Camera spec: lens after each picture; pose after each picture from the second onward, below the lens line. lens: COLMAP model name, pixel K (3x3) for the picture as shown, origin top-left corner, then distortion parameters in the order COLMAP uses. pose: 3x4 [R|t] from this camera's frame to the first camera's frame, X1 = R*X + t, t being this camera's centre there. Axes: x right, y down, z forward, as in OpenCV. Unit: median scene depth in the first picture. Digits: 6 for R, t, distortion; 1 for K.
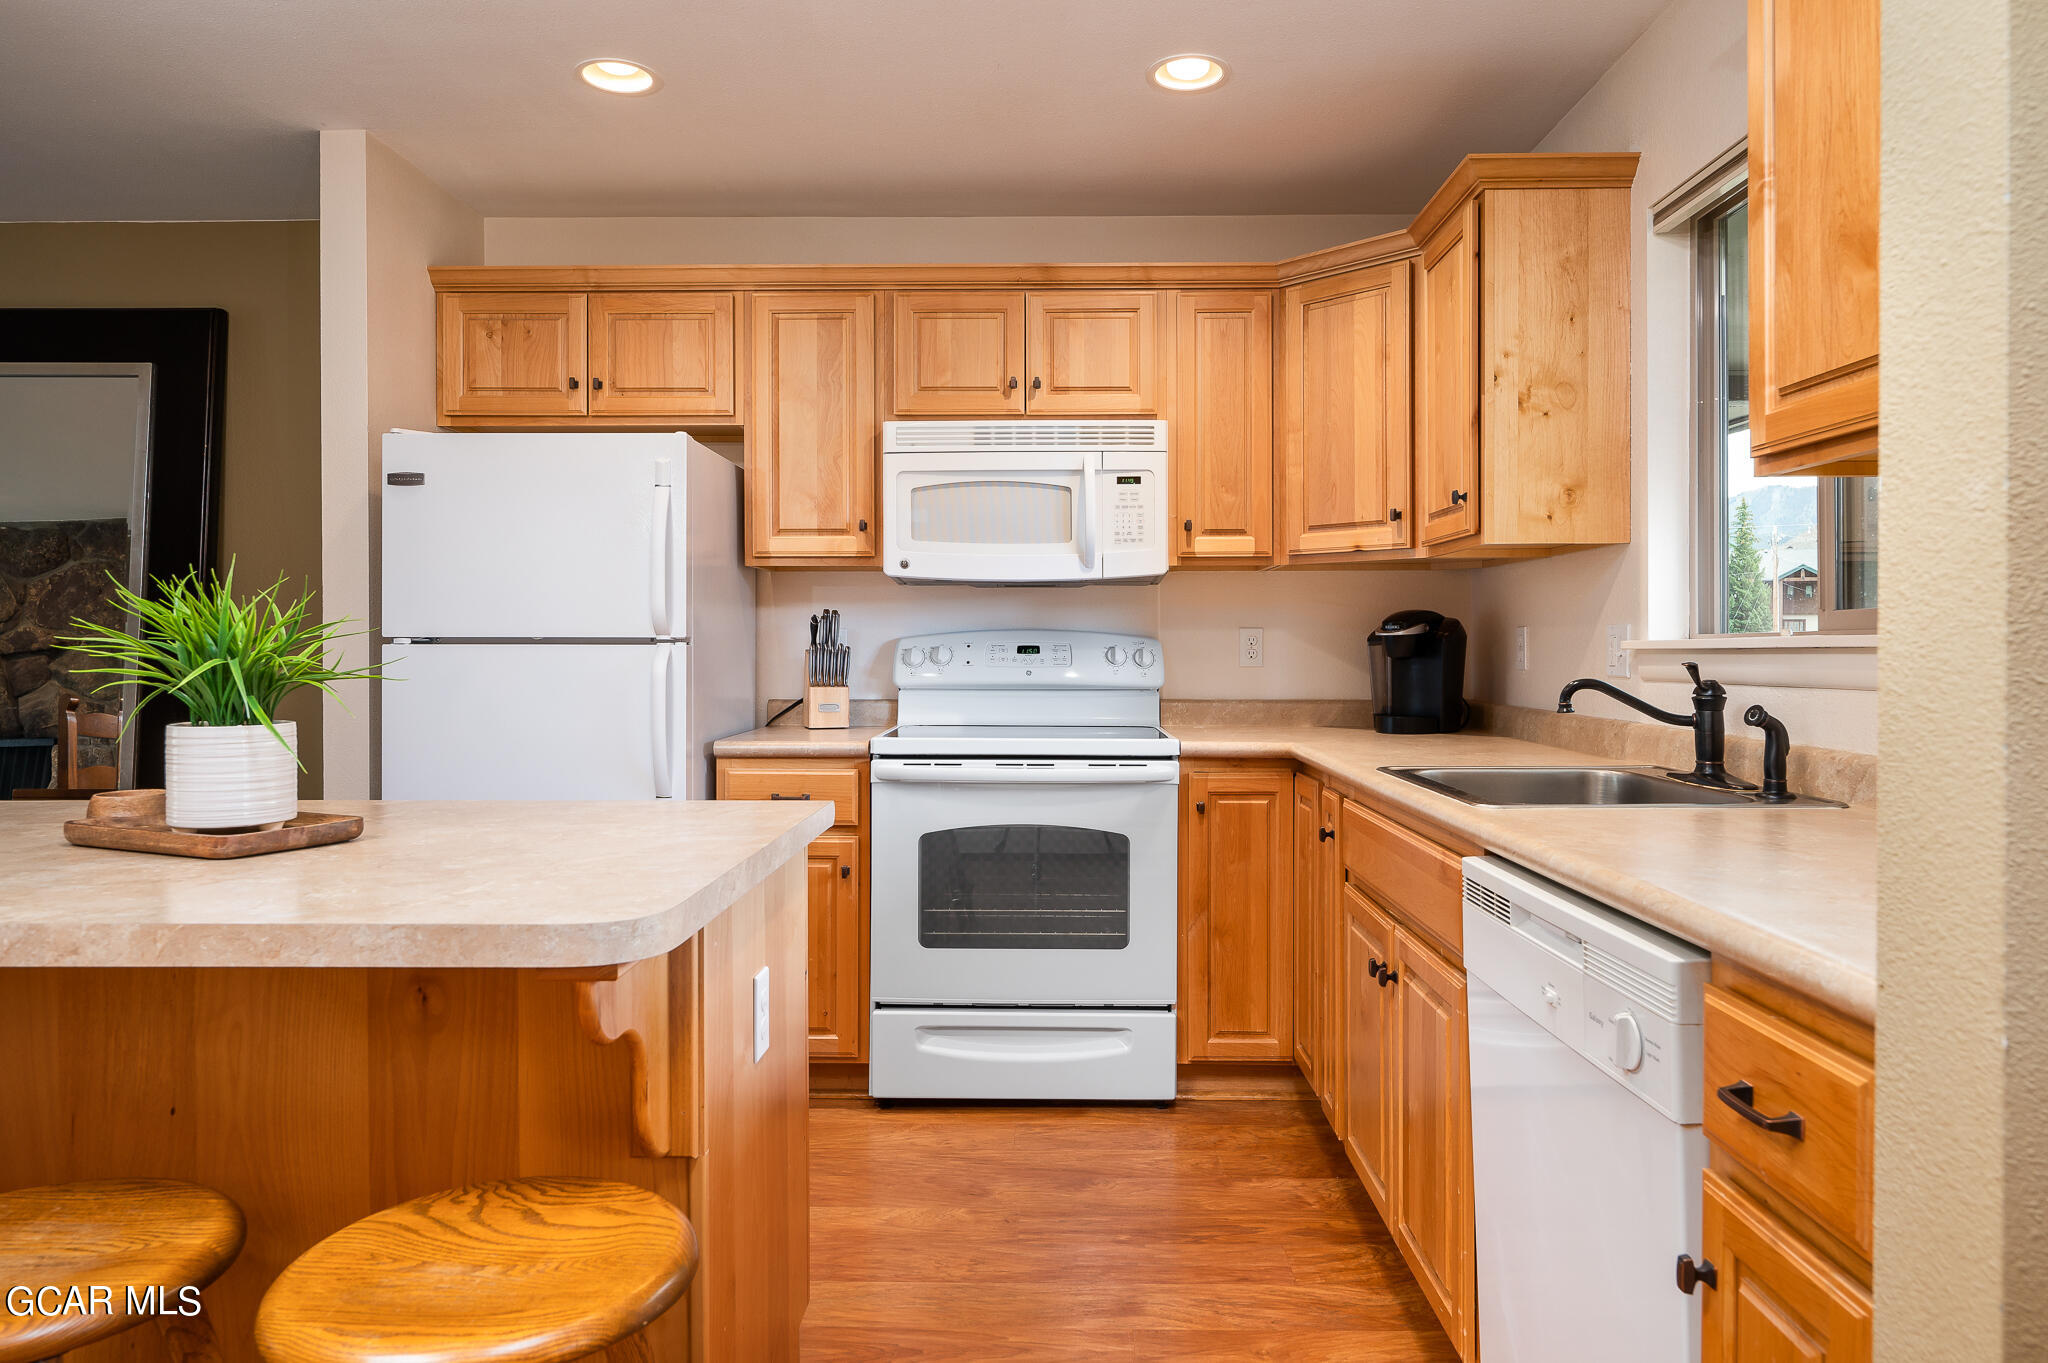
lens RADIAL K [[1296.4, 0, 1027.5], [0, 1296.4, 643.8], [0, 0, 1]] dist [-0.004823, -0.001341]
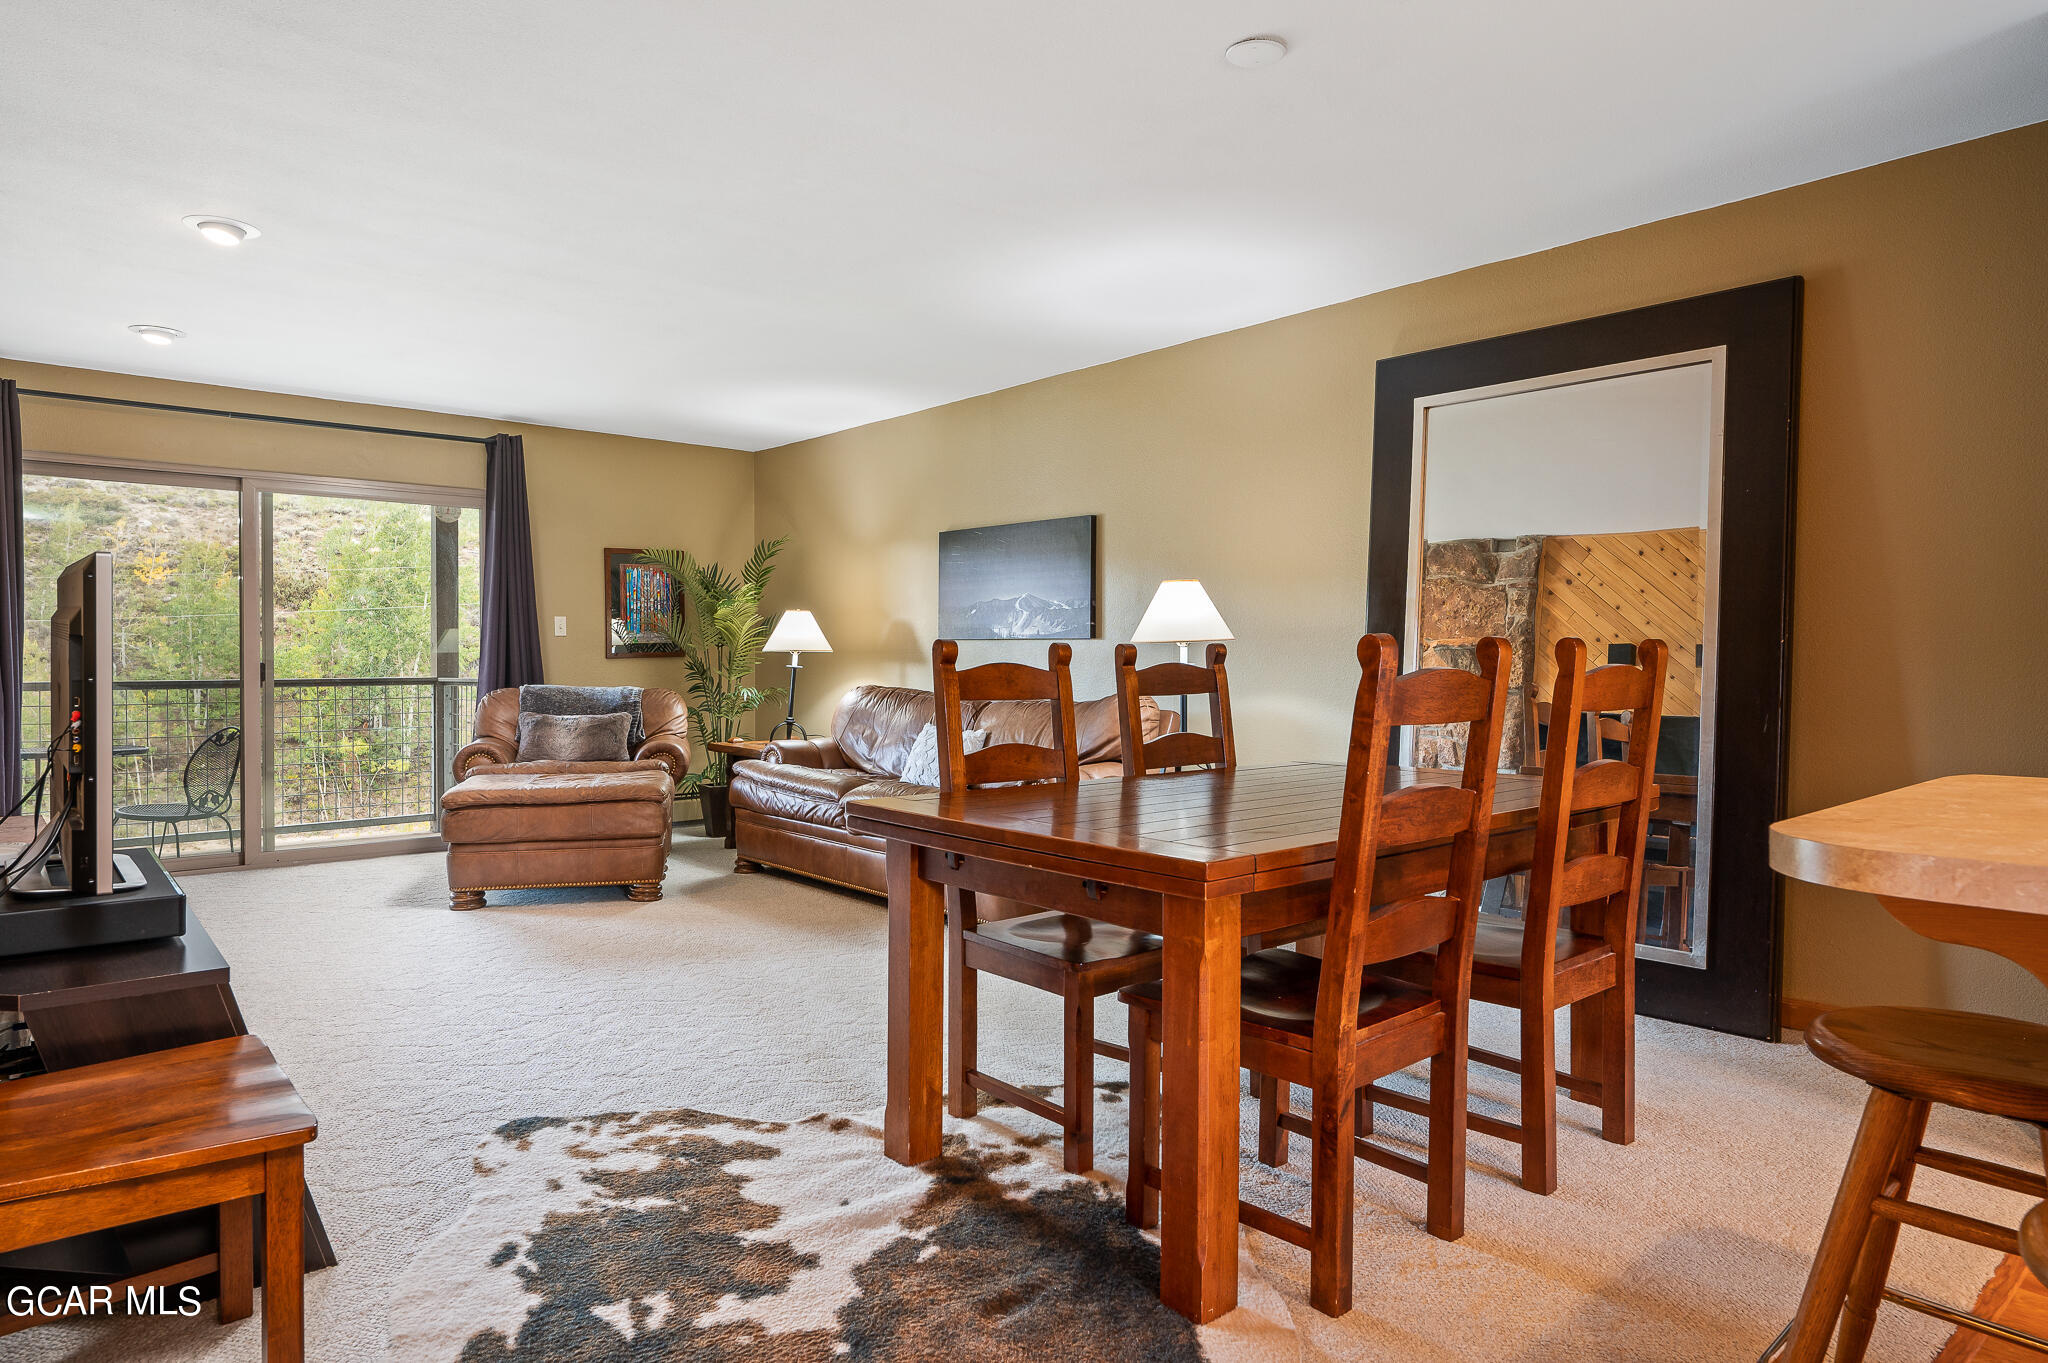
lens RADIAL K [[1218.2, 0, 1031.6], [0, 1218.2, 658.6], [0, 0, 1]] dist [-0.002612, -0.001263]
pose [[0.679160, -0.002888, -0.733985, -0.376341], [0.001925, 0.999996, -0.002153, 0.025860], [0.733988, 0.000050, 0.679162, -0.027356]]
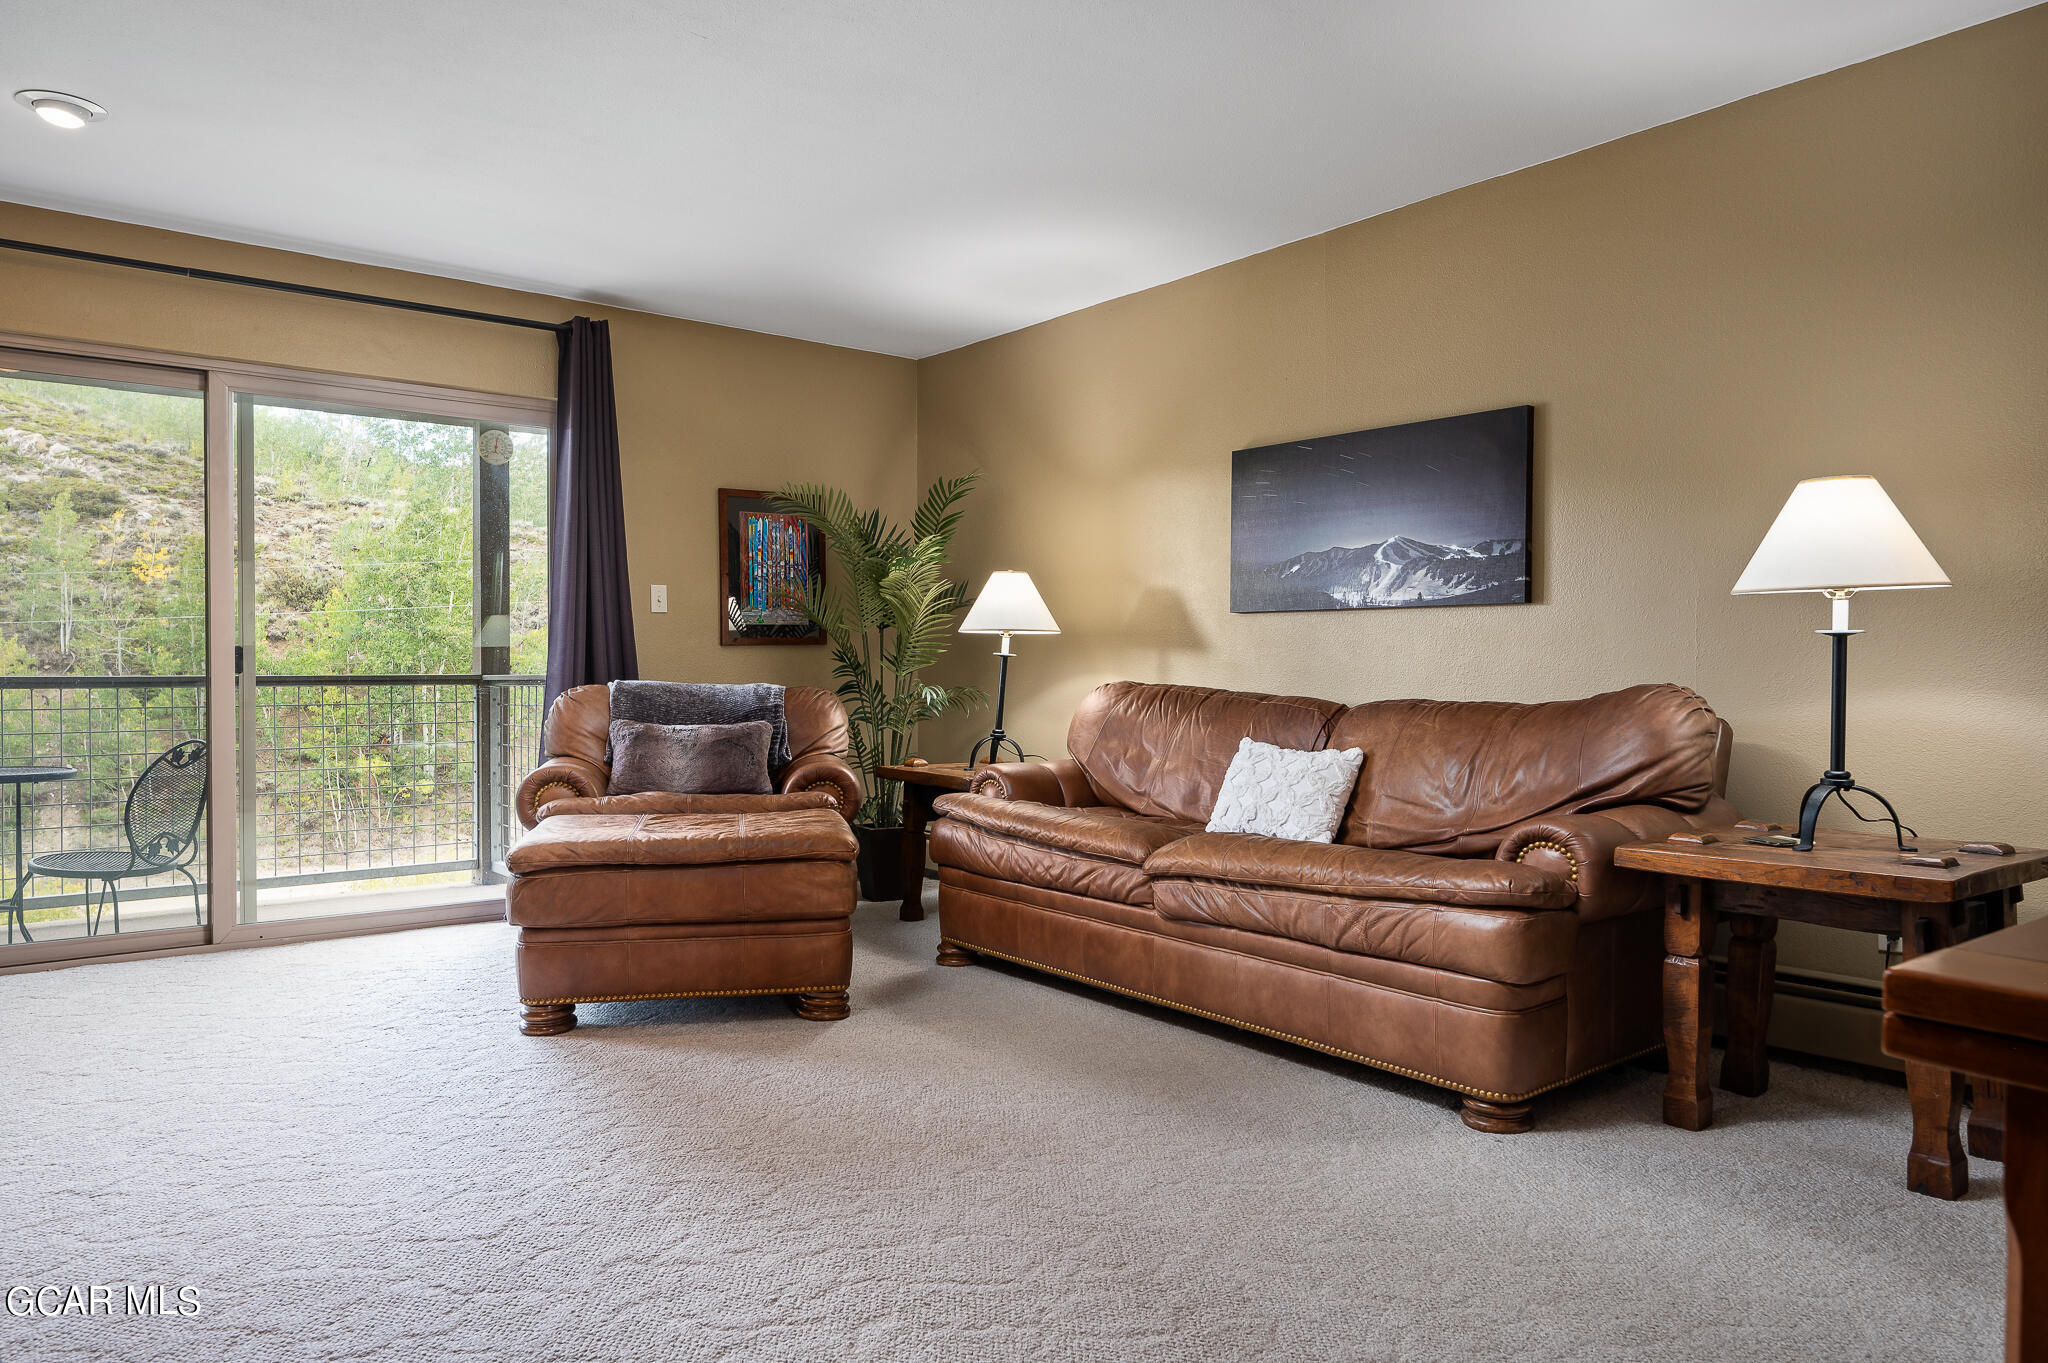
lens RADIAL K [[1351.5, 0, 1049.6], [0, 1351.5, 677.1], [0, 0, 1]] dist [-0.003030, -0.000158]
pose [[0.647001, 0.001835, -0.762487, -0.896000], [0.000210, 0.999997, 0.002585, 0.053416], [0.762490, -0.001833, 0.646998, 0.100578]]
